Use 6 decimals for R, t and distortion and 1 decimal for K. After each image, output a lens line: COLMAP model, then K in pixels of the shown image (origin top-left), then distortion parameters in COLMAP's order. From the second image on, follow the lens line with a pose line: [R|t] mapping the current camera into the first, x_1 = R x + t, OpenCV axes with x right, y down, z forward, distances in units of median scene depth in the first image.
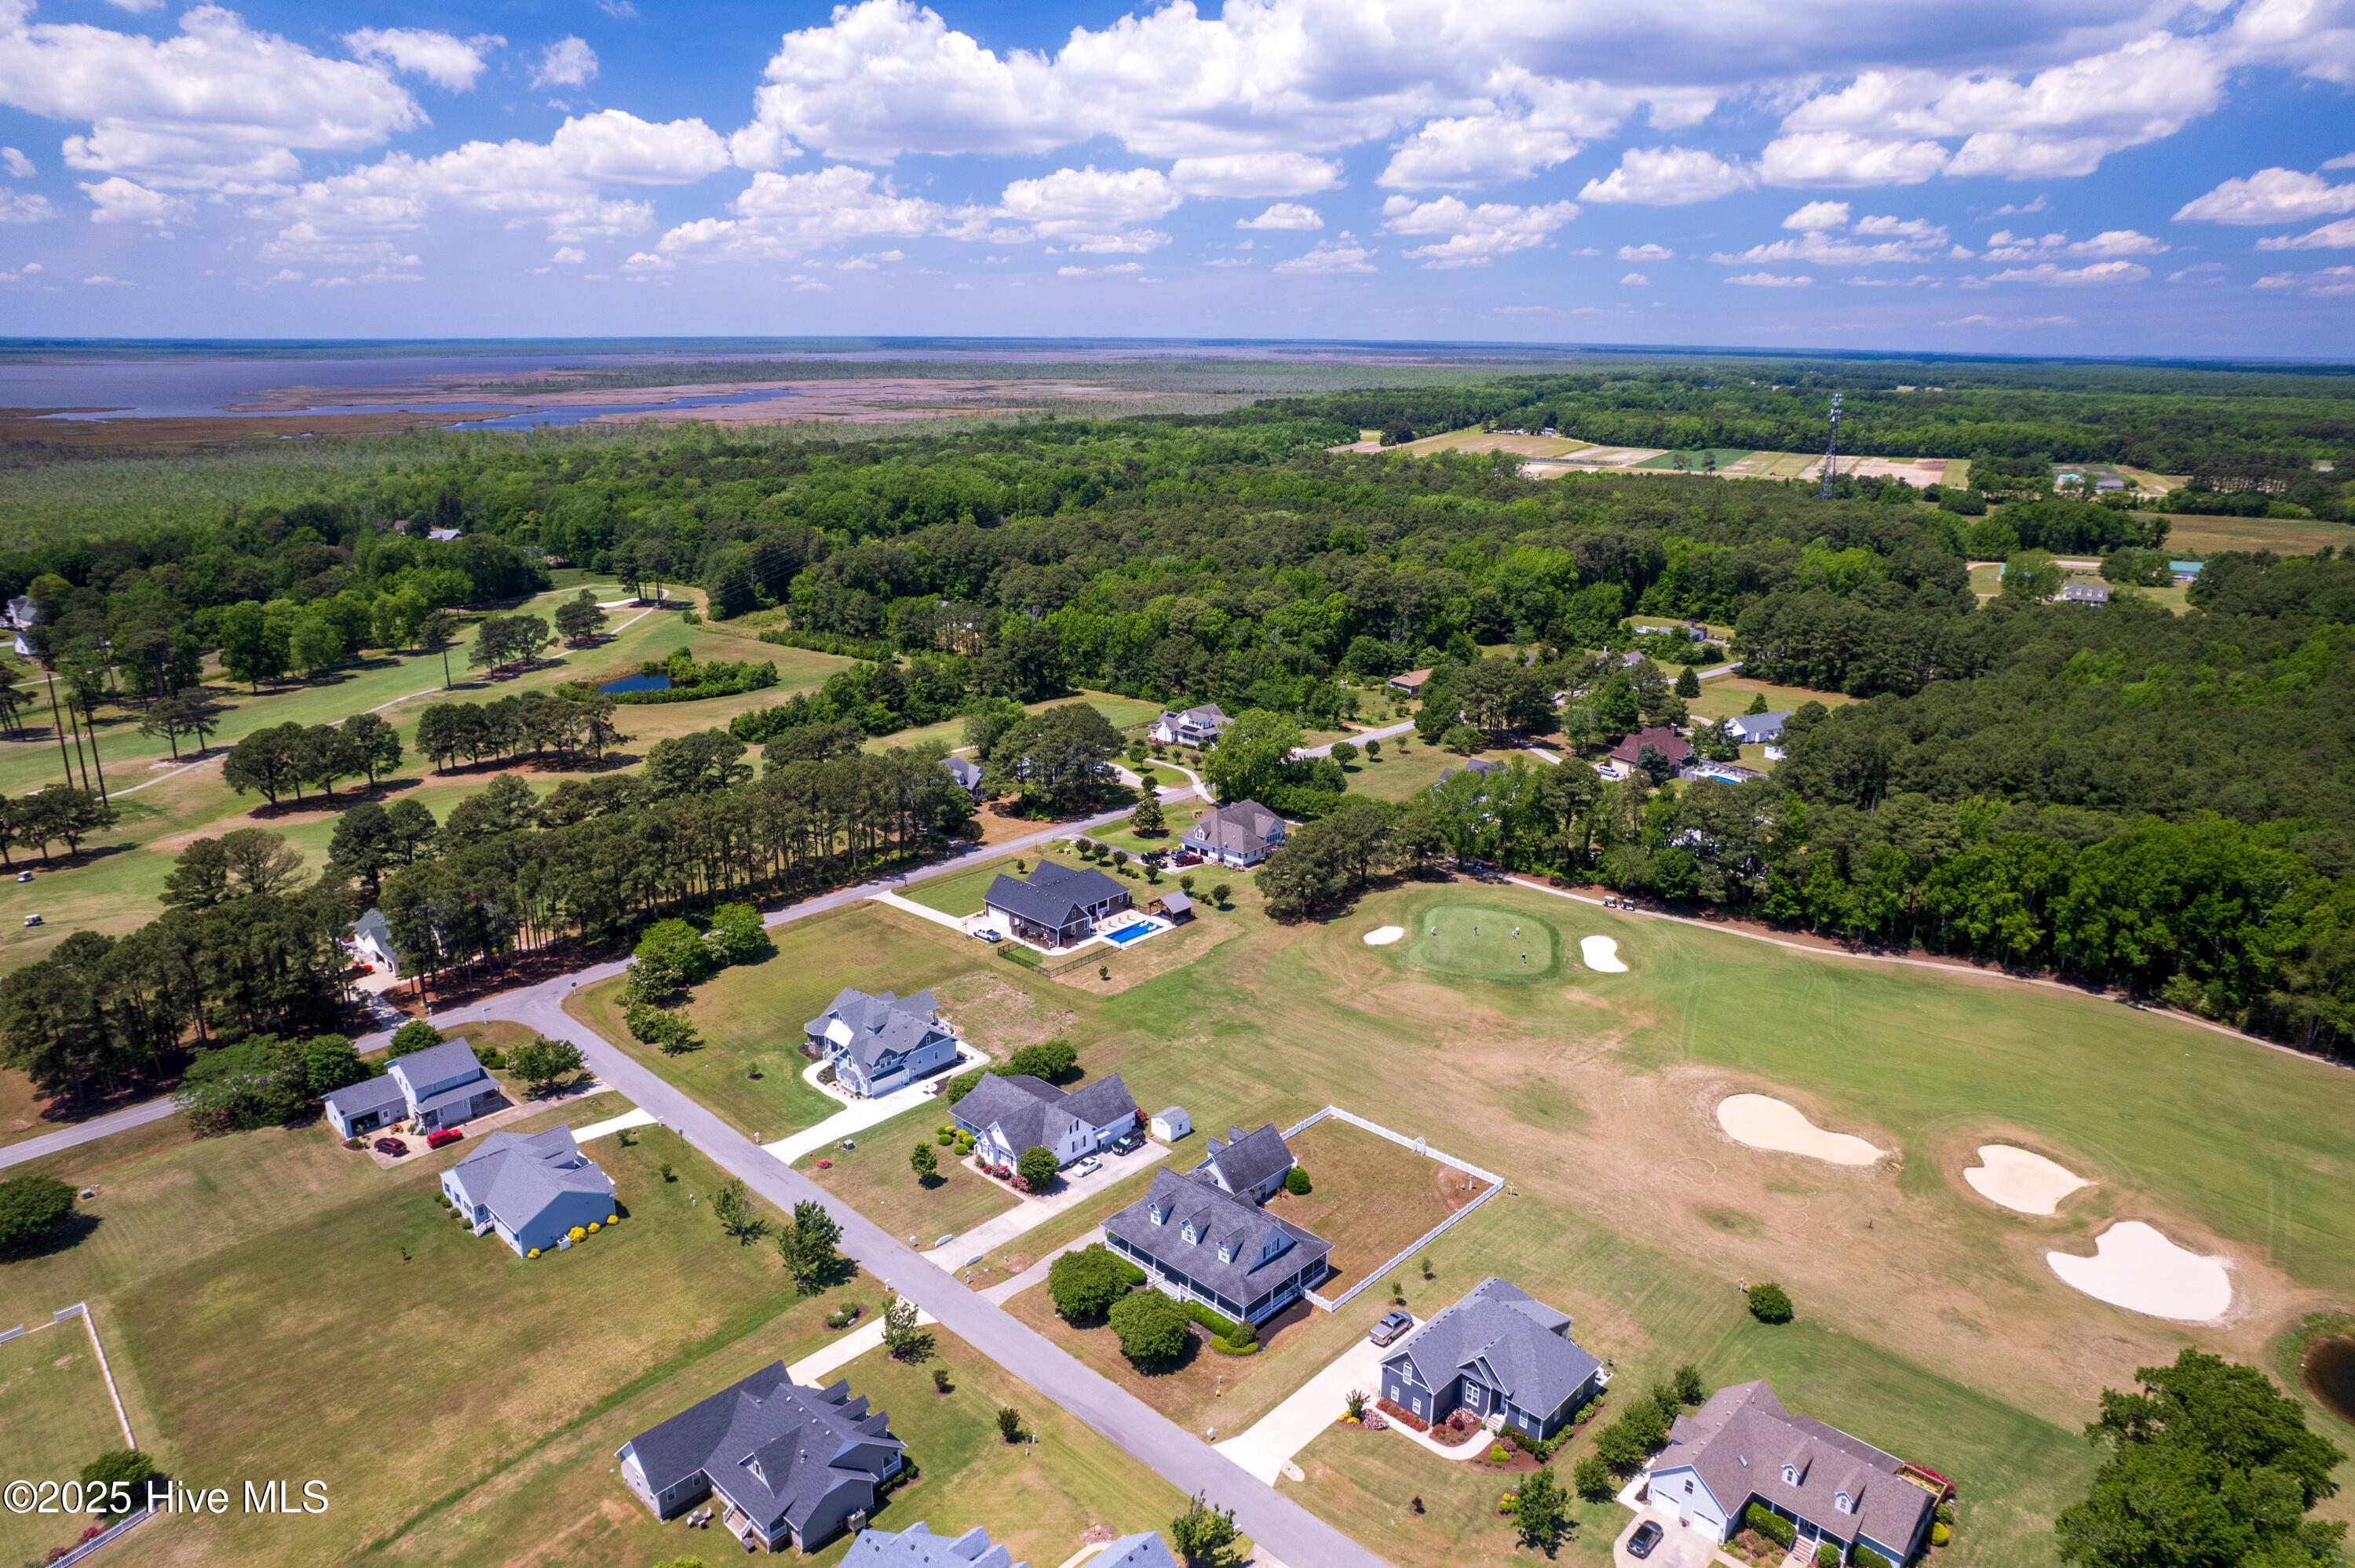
lens RADIAL K [[1503.9, 0, 1176.7], [0, 1503.9, 776.3], [0, 0, 1]] dist [-0.070397, 0.057701]
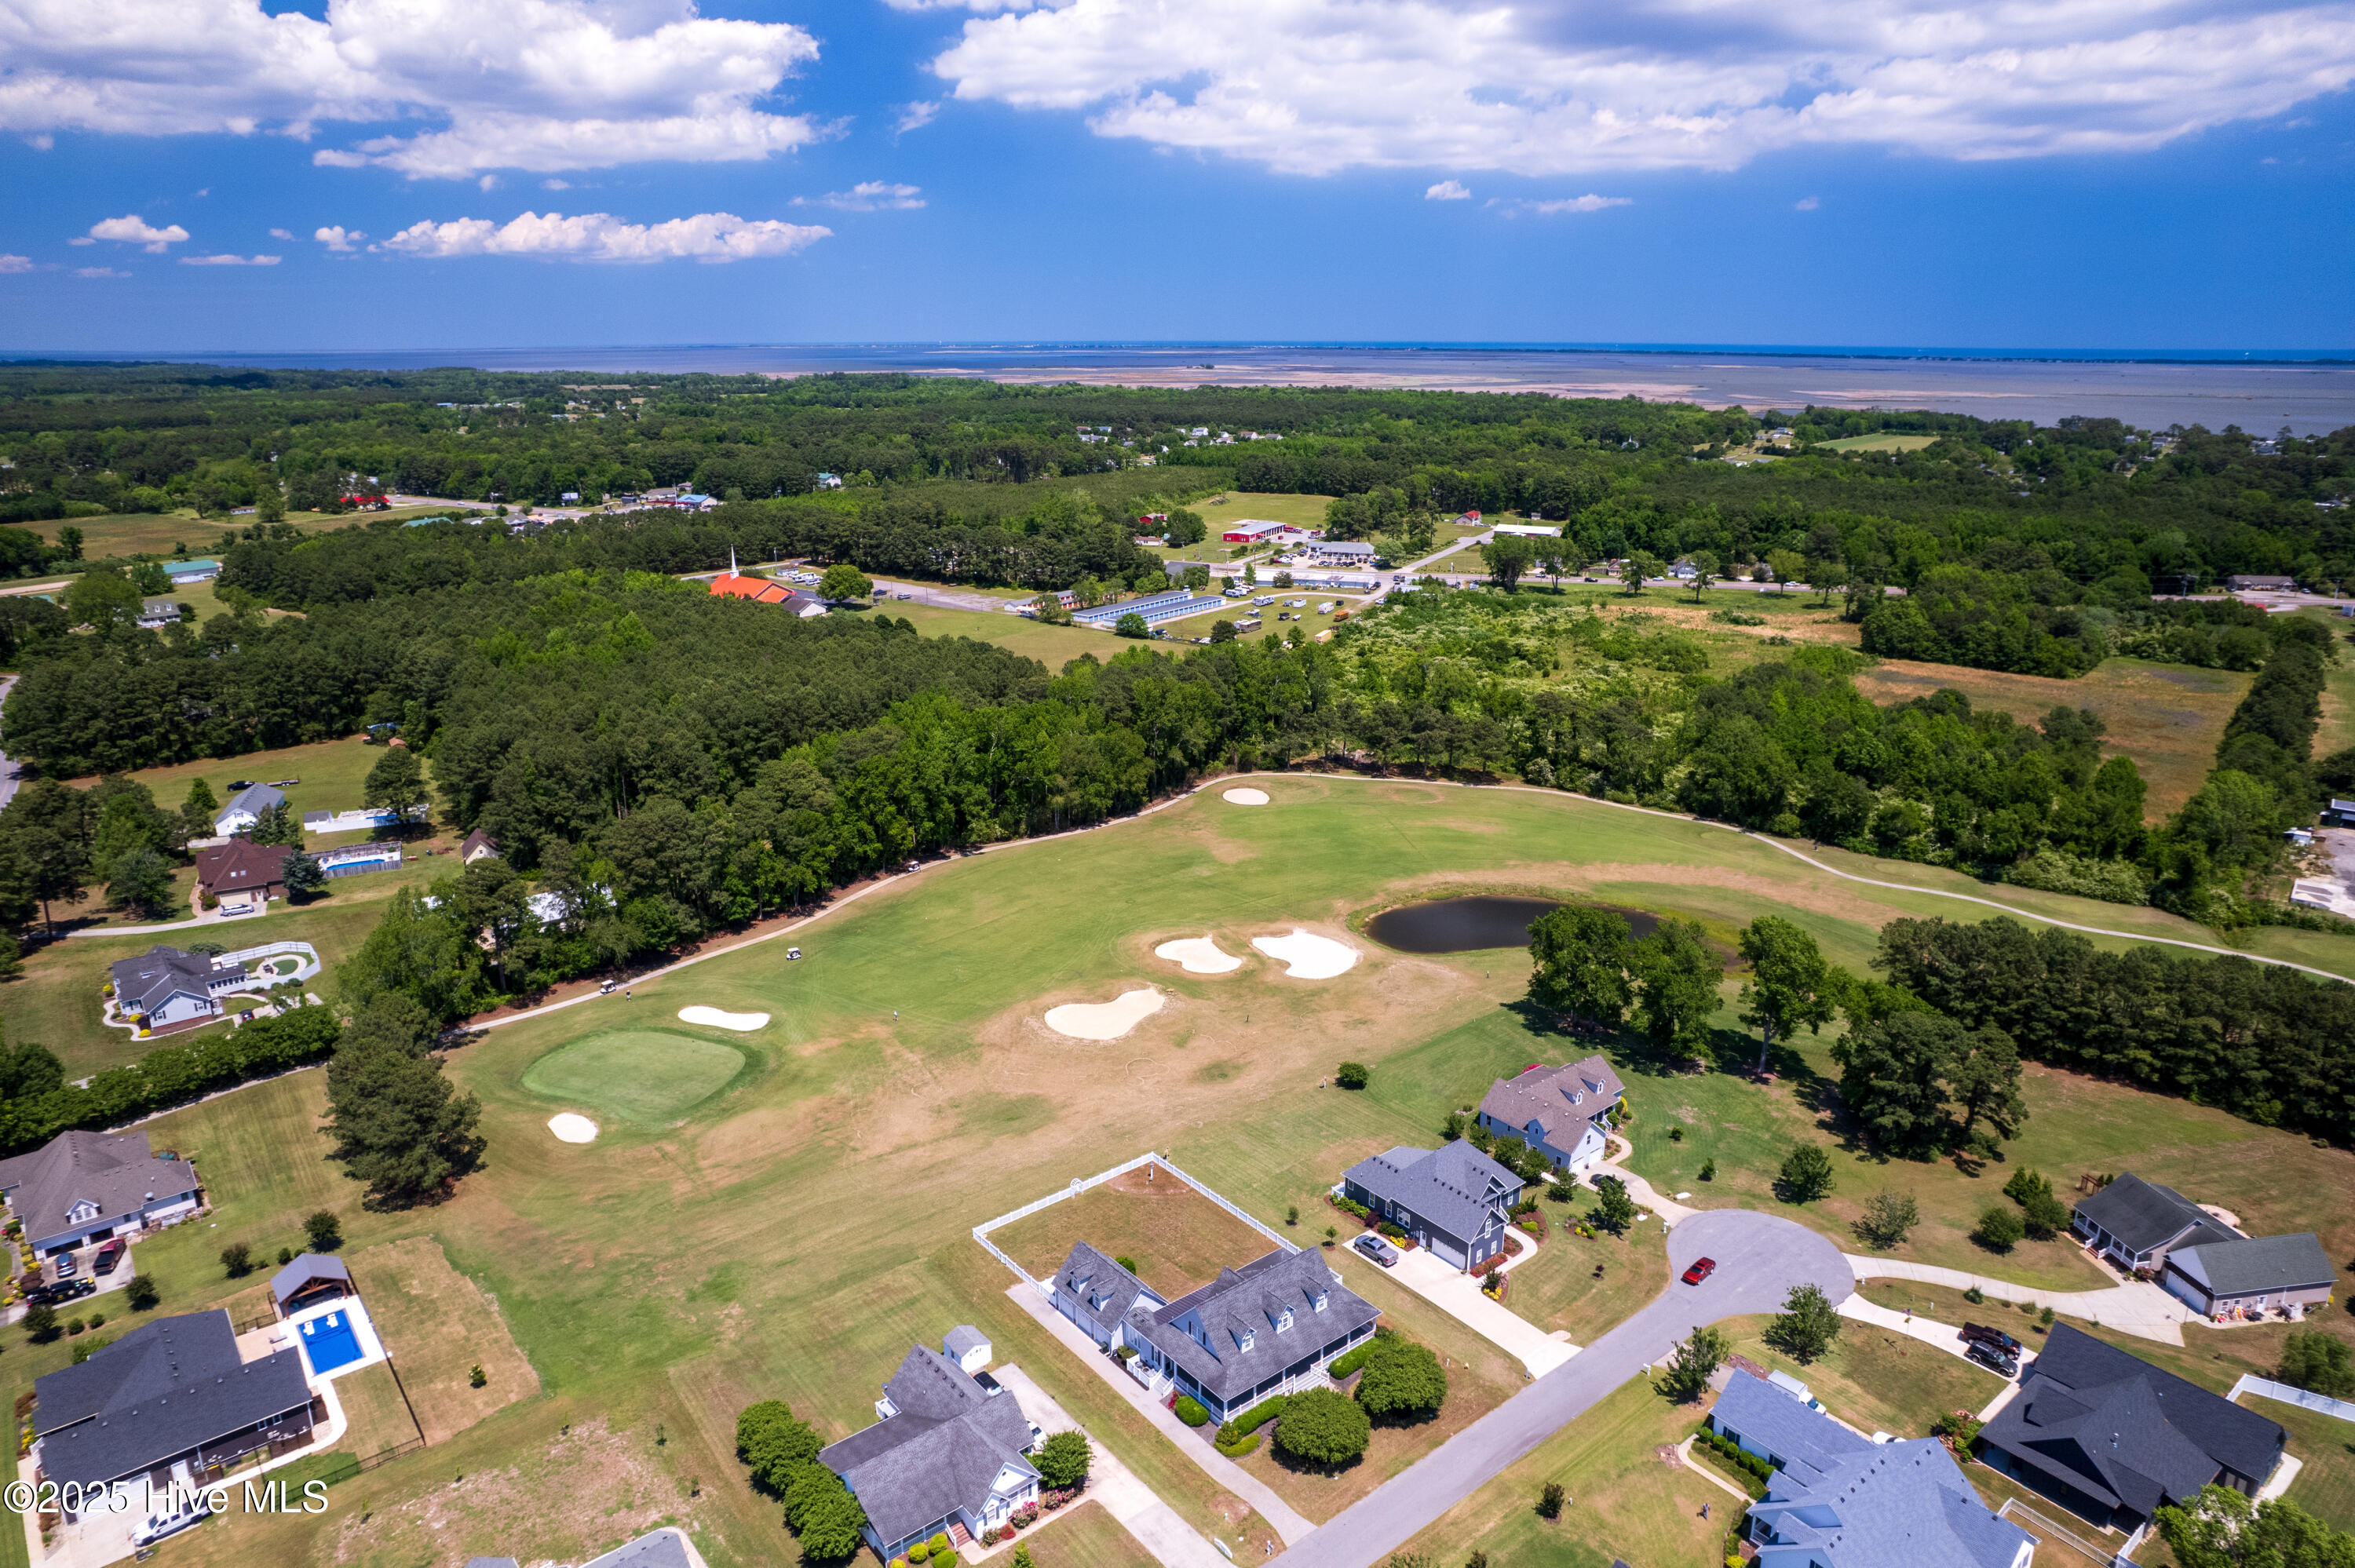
lens RADIAL K [[1503.9, 0, 1176.7], [0, 1503.9, 776.3], [0, 0, 1]] dist [-0.070397, 0.057701]
pose [[0.130903, -0.292085, 0.947391, -0.442430], [0.287959, 0.925618, 0.245584, -0.143541], [-0.948654, 0.240662, 0.205275, 0.452143]]
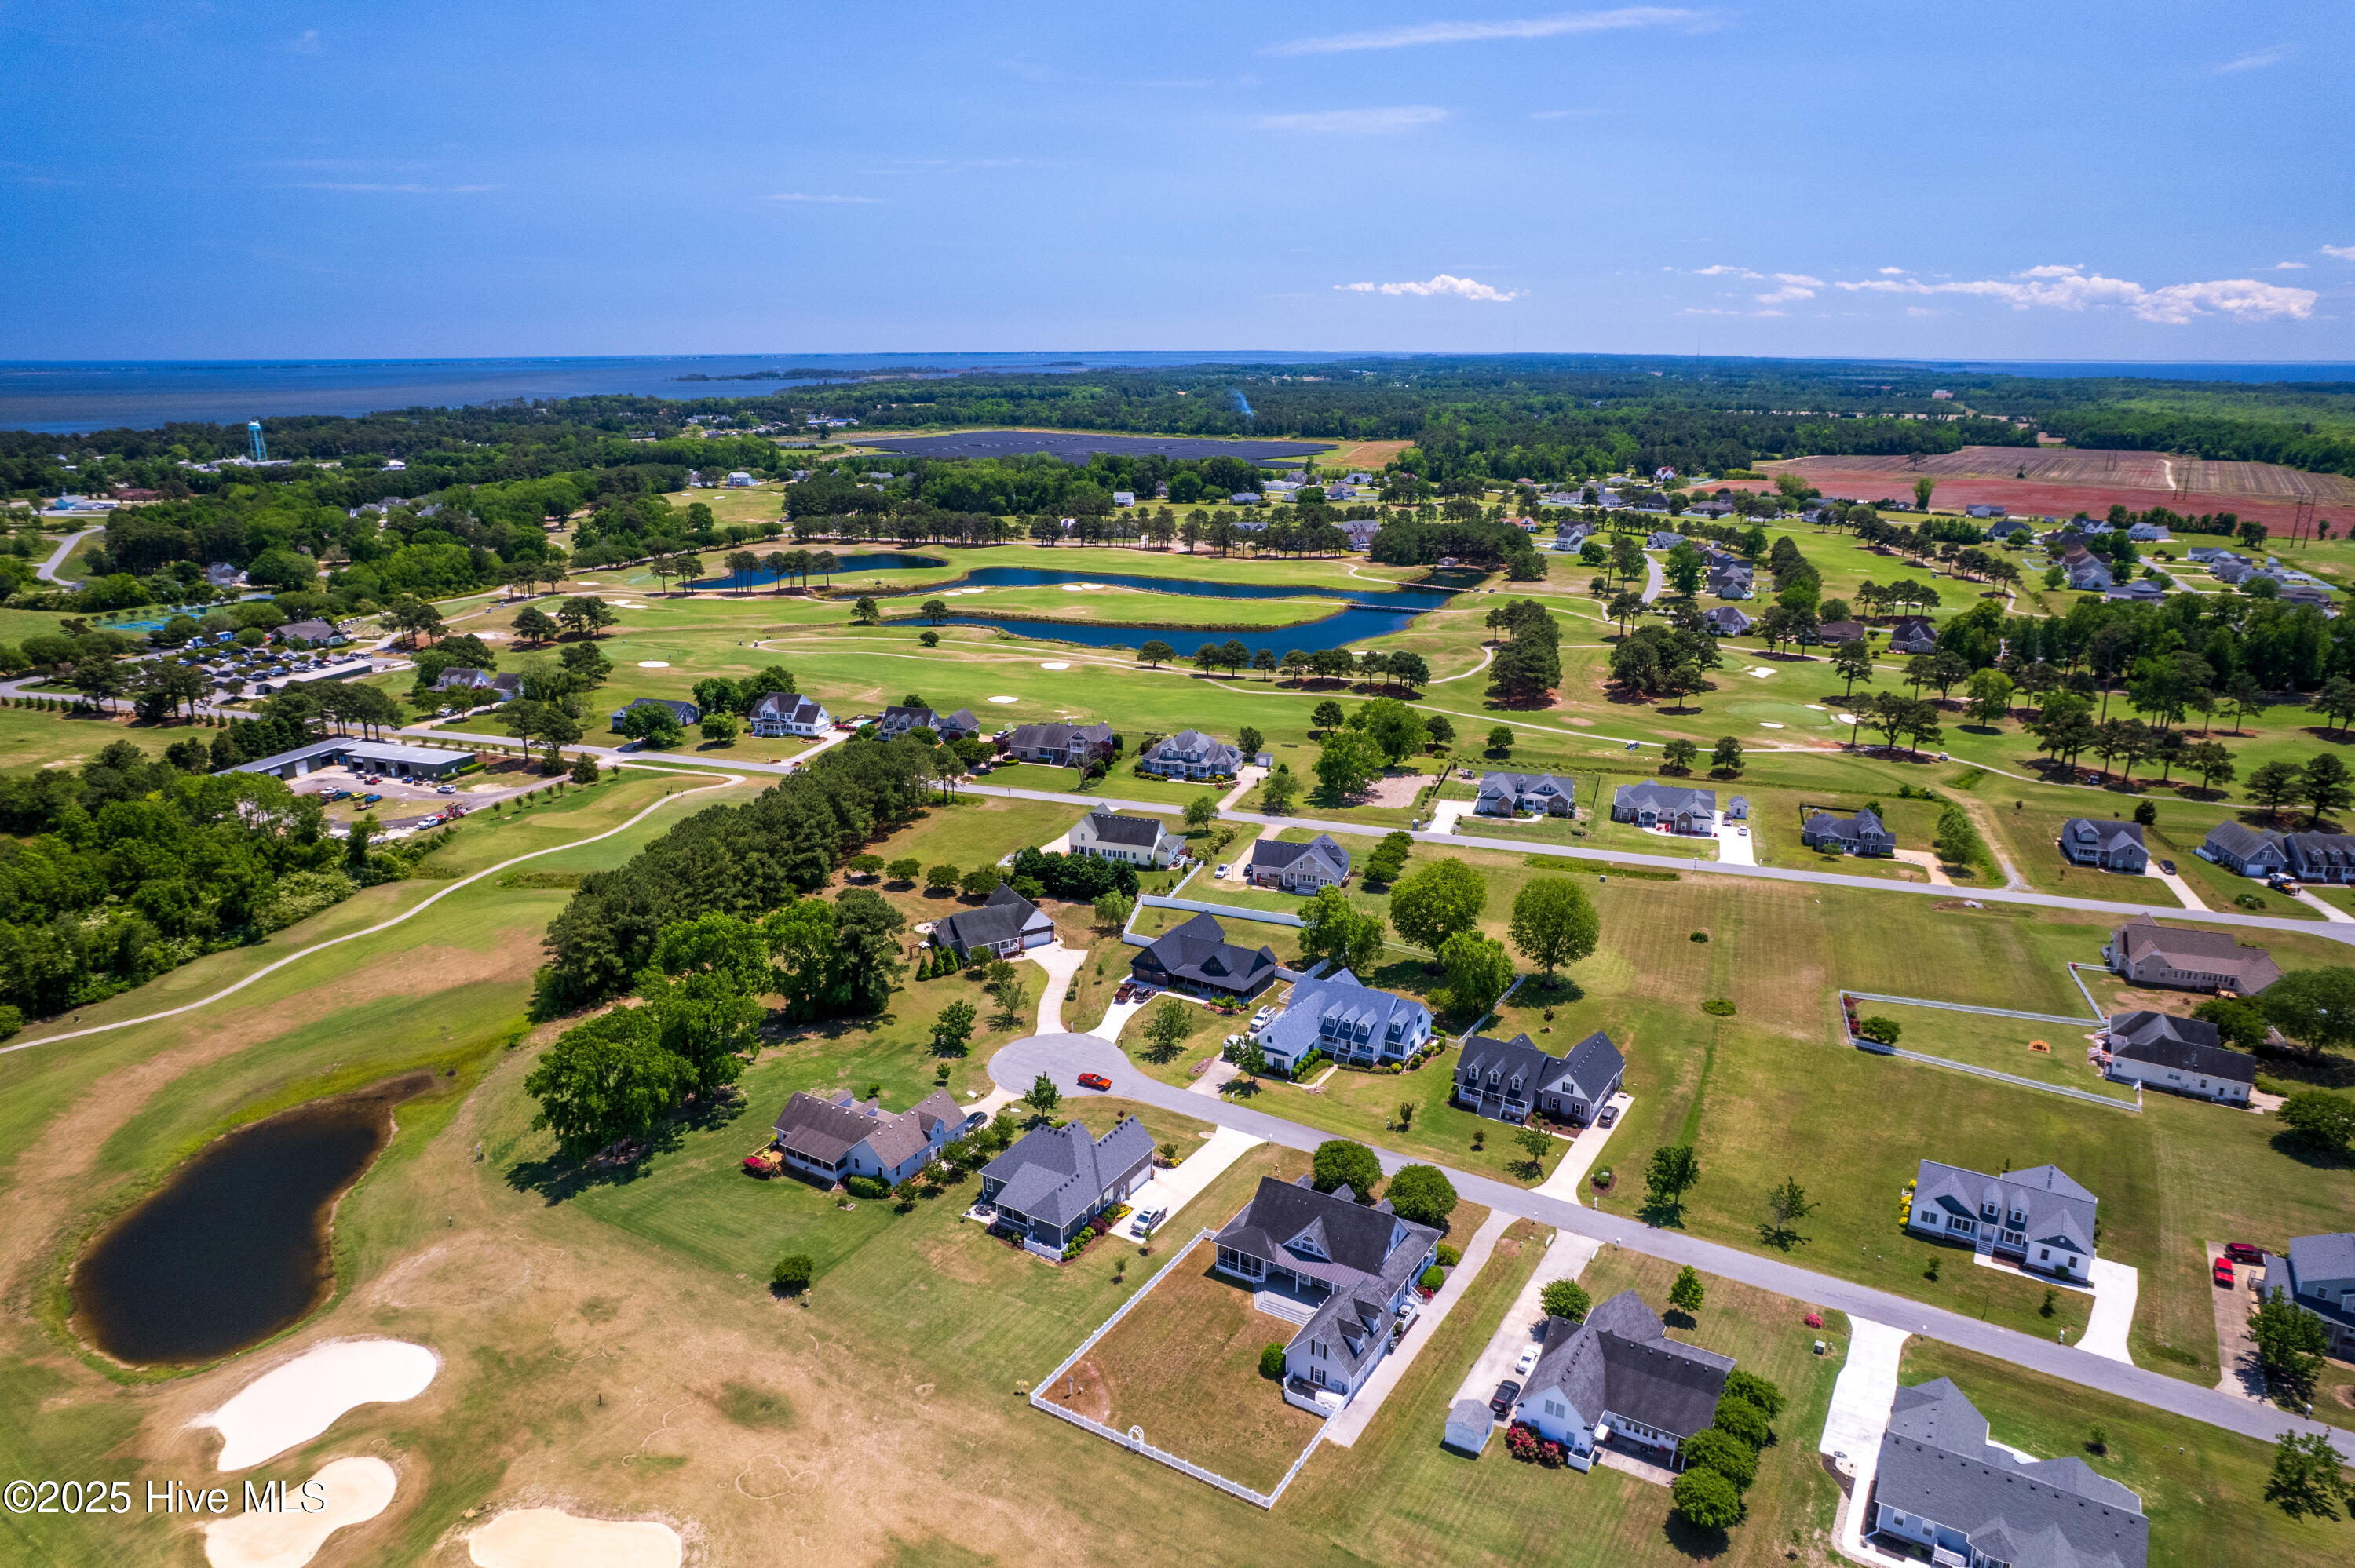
lens RADIAL K [[1503.9, 0, 1176.7], [0, 1503.9, 776.3], [0, 0, 1]] dist [-0.070397, 0.057701]
pose [[-0.977494, 0.050178, -0.204909, 0.185111], [-0.069397, 0.840764, 0.536935, -0.286956], [0.199222, 0.539071, -0.818360, 0.955778]]
